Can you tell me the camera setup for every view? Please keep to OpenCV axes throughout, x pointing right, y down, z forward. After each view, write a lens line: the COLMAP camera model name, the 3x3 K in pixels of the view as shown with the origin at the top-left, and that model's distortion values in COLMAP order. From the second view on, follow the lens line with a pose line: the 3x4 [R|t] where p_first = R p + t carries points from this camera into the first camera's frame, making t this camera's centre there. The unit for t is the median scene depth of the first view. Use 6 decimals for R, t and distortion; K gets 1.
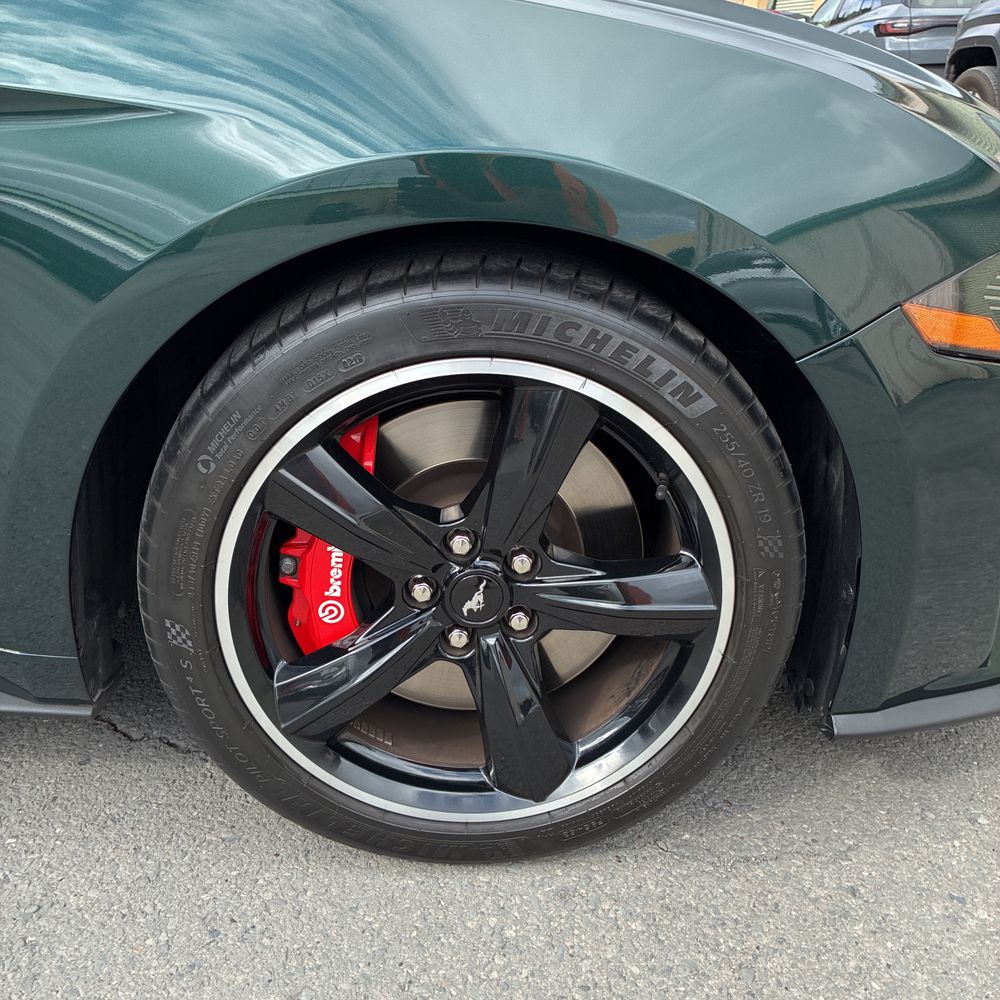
lens RADIAL K [[1007.1, 0, 475.7], [0, 1007.1, 498.6], [0, 0, 1]] dist [0.011825, -0.000337]
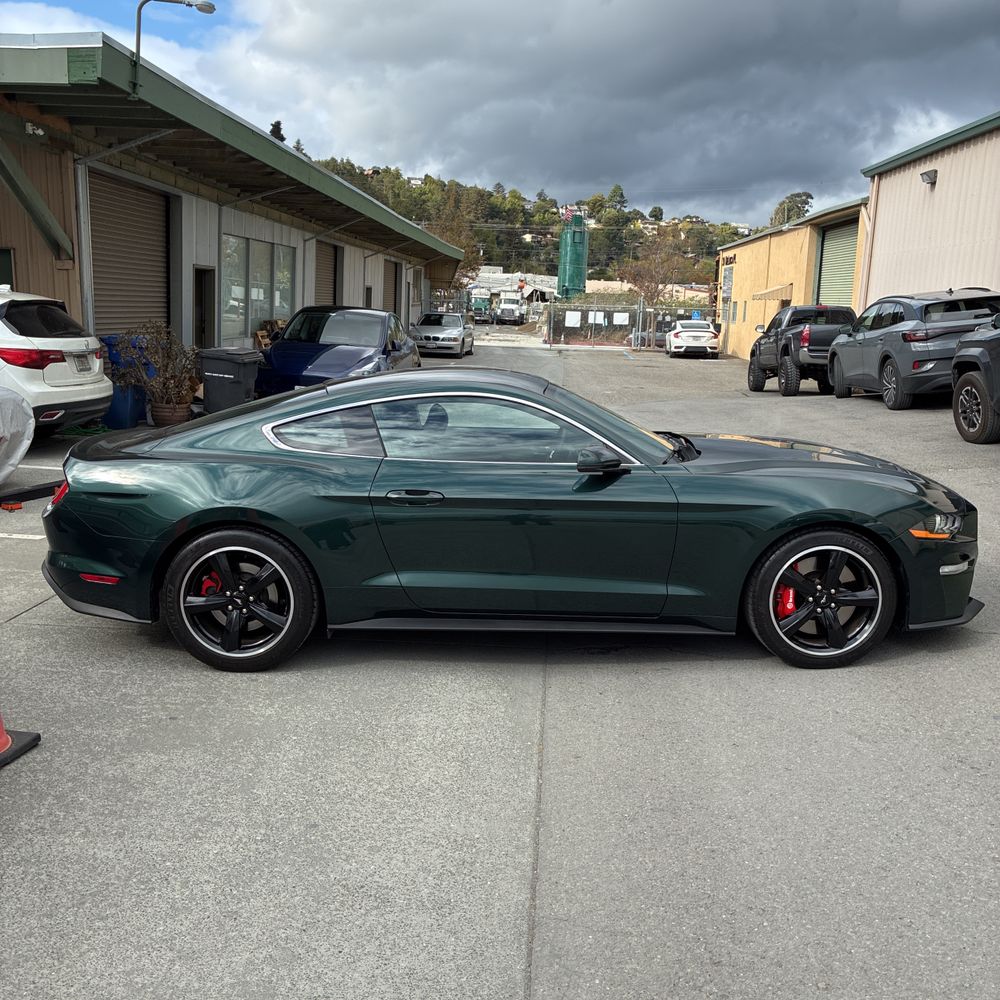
lens RADIAL K [[993.7, 0, 487.9], [0, 993.7, 502.3], [0, 0, 1]] dist [0.015855, -0.011721]
pose [[0.995601, -0.071020, -0.061113, -1.188371], [0.055029, 0.971139, -0.232079, 0.626347], [0.075831, 0.227695, 0.970775, -3.533099]]
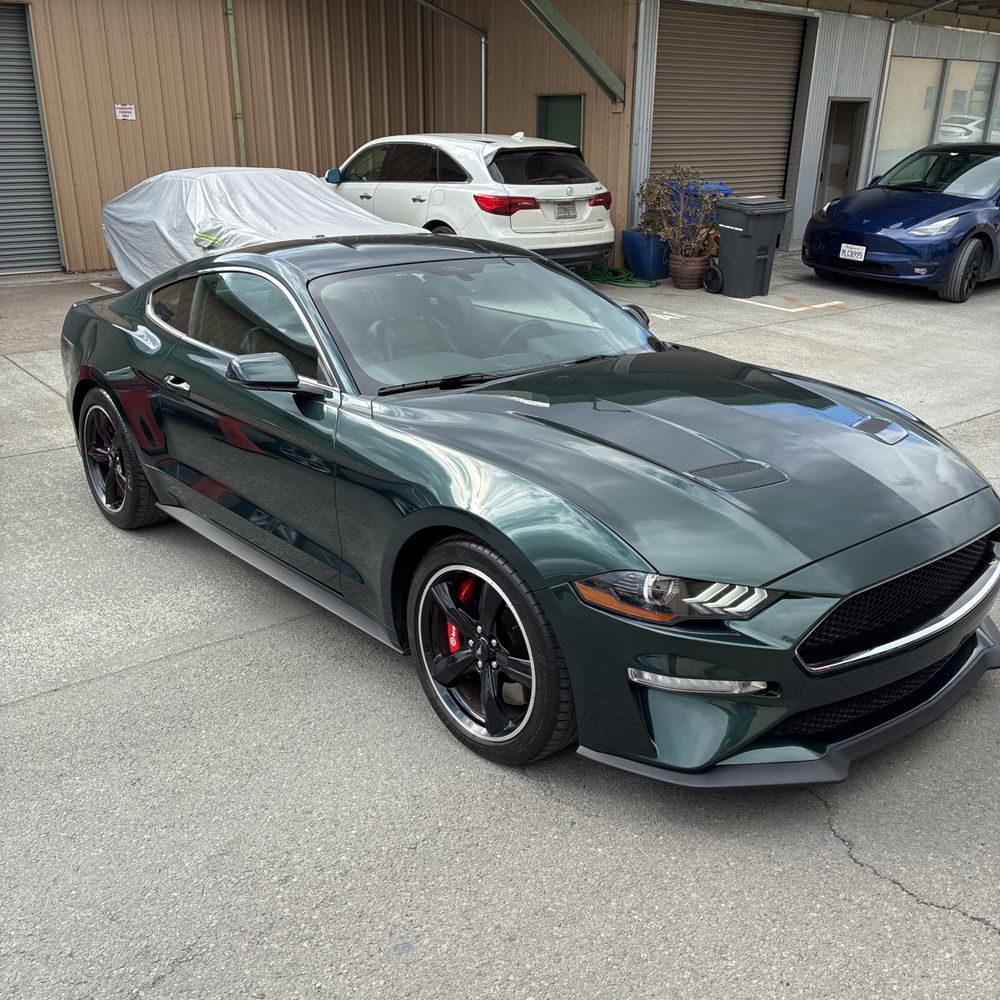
lens RADIAL K [[999.0, 0, 496.6], [0, 999.0, 478.1], [0, 0, 1]] dist [0.001510, 0.020847]
pose [[0.630650, 0.151880, -0.761060, 2.066118], [-0.255062, 0.966749, -0.018428, -0.323542], [0.732955, 0.205739, 0.648420, -0.871533]]
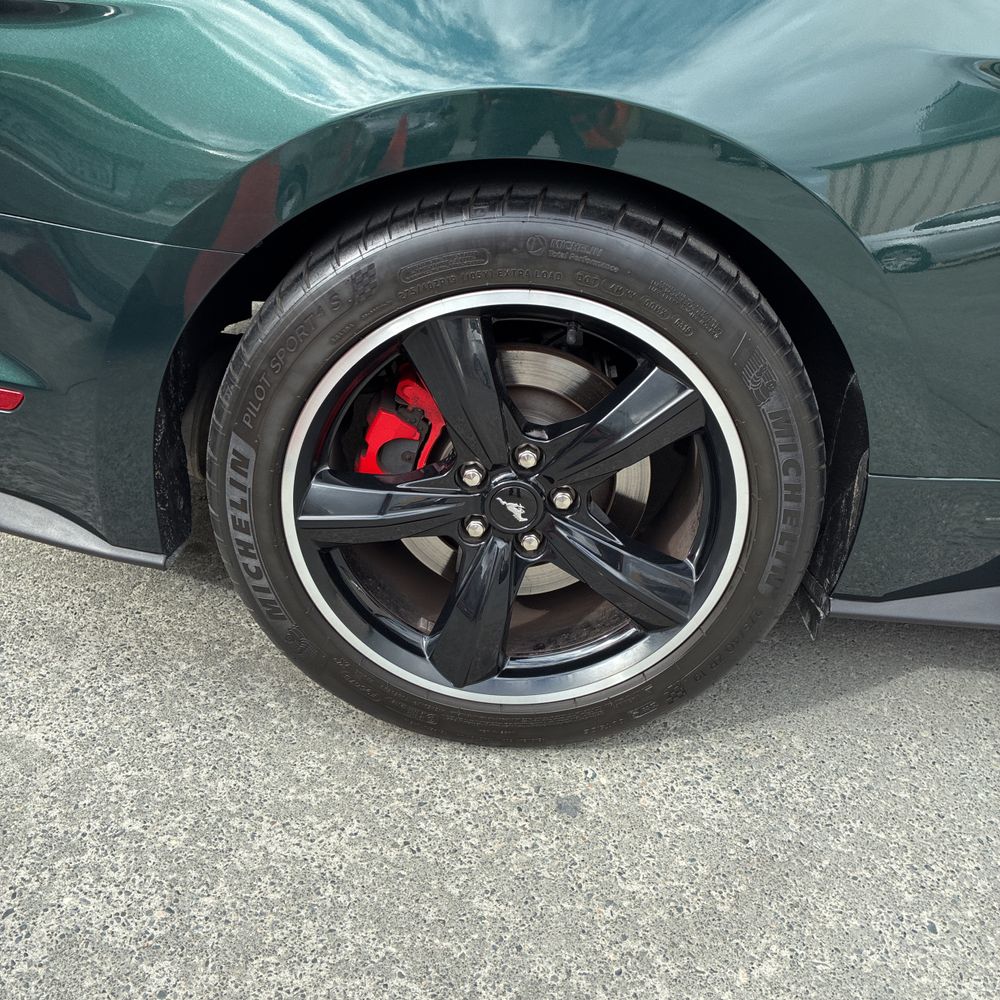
lens RADIAL K [[993.7, 0, 487.9], [0, 993.7, 502.3], [0, 0, 1]] dist [0.015855, -0.011721]
pose [[0.997743, 0.004771, -0.066975, -2.564686], [0.002016, 0.994894, 0.100903, -0.161086], [0.067115, -0.100810, 0.992639, -0.273145]]
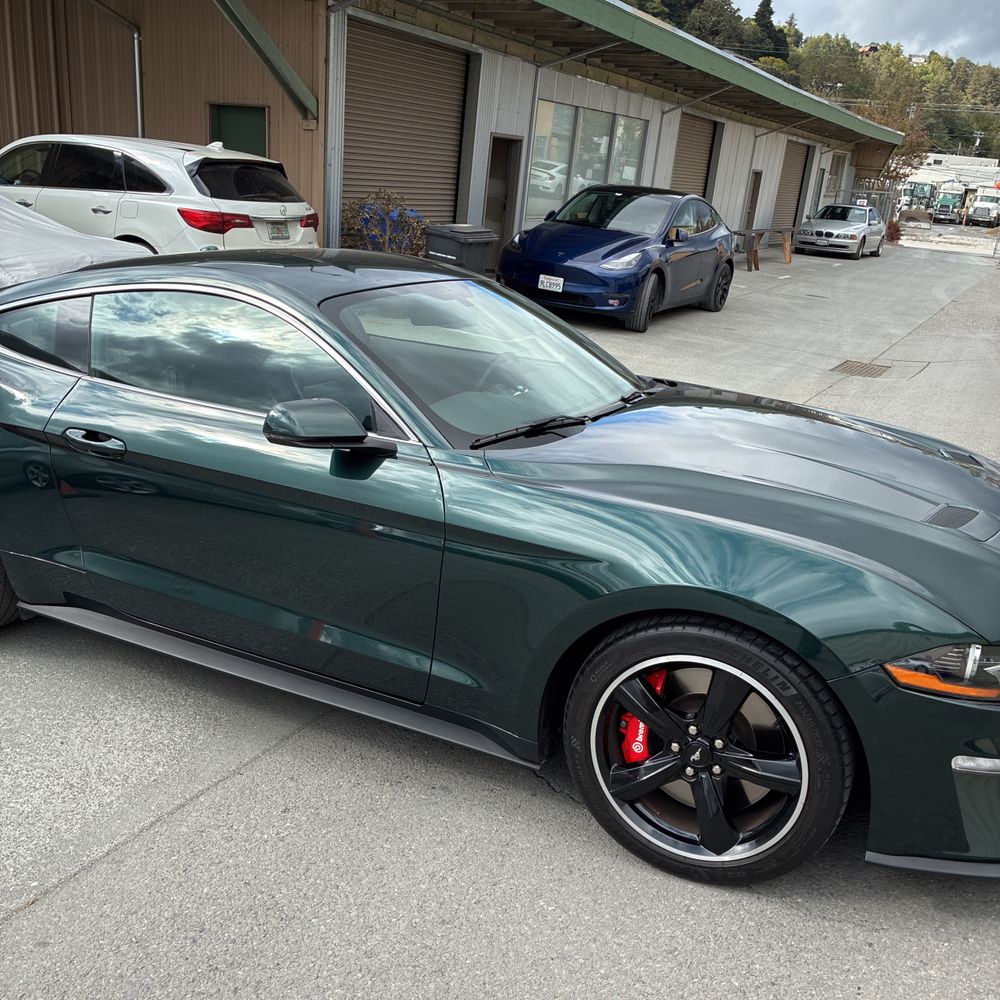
lens RADIAL K [[993.7, 0, 487.9], [0, 993.7, 502.3], [0, 0, 1]] dist [0.015855, -0.011721]
pose [[0.884931, 0.100477, -0.454754, 0.555237], [-0.165663, 0.980498, -0.105734, -0.147903], [0.435261, 0.168903, 0.884318, -1.329730]]
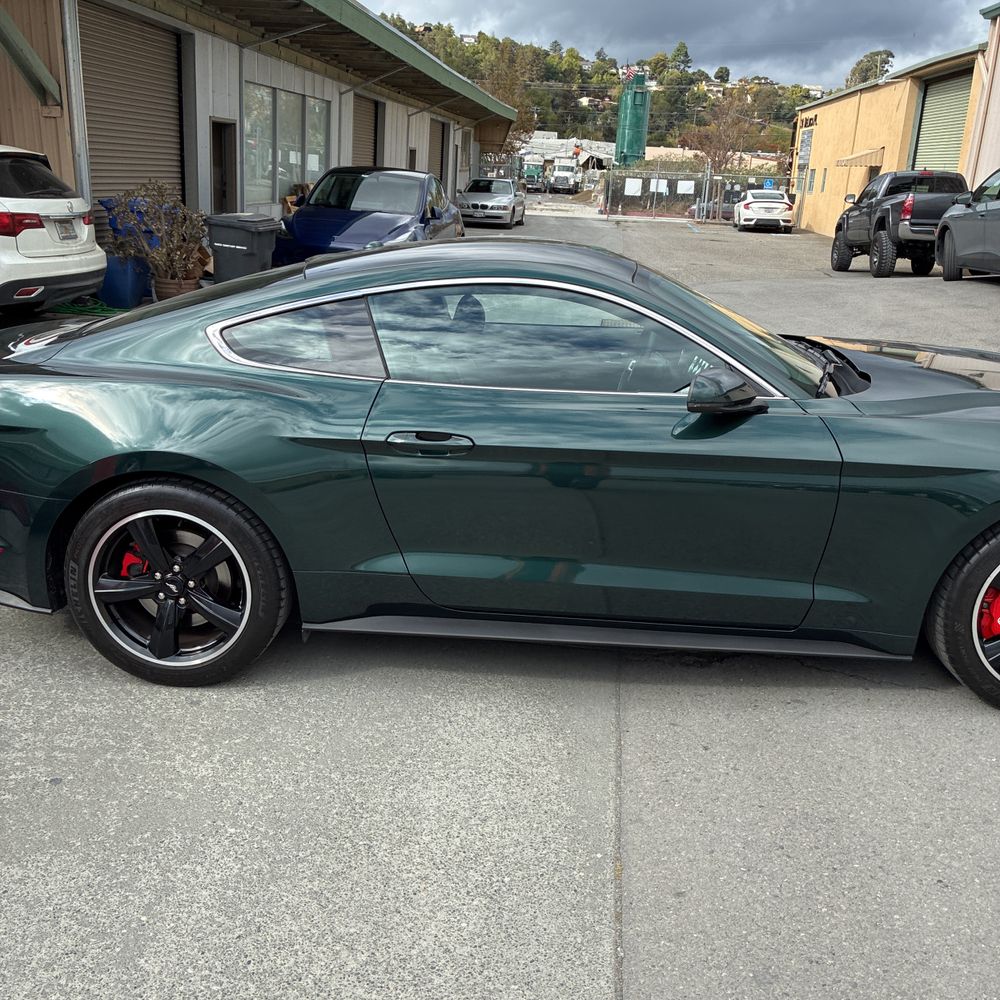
lens RADIAL K [[995.3, 0, 472.8], [0, 995.3, 509.8], [0, 0, 1]] dist [-0.015380, 0.041923]
pose [[0.991078, -0.035296, -0.128523, -1.294132], [0.021684, 0.994150, -0.105811, 0.064776], [0.131506, 0.102080, 0.986046, -2.090088]]
